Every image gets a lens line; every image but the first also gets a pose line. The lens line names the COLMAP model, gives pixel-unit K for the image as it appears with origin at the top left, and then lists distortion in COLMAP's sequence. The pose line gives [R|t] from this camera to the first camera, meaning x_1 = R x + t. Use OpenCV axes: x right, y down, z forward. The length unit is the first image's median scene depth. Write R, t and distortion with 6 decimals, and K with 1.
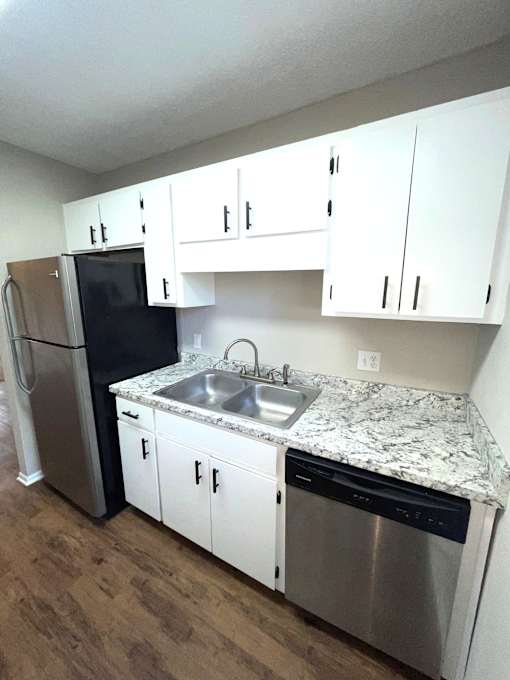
lens RADIAL K [[272.9, 0, 255.6], [0, 272.9, 339.9], [0, 0, 1]] dist [-0.001145, -0.000803]
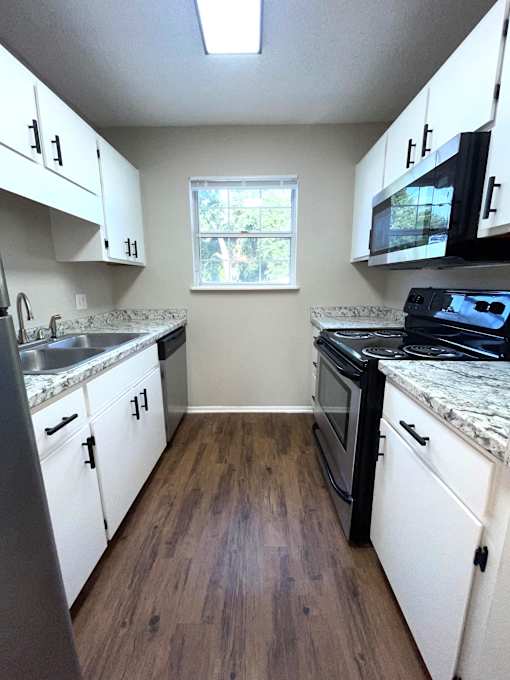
lens RADIAL K [[272.9, 0, 252.7], [0, 272.9, 340.5], [0, 0, 1]] dist [-0.001145, -0.000803]
pose [[-0.468719, -0.176316, 0.865572, -1.172439], [0.178378, 0.940799, 0.288234, 0.021596], [-0.865150, 0.289500, -0.409519, 0.893149]]
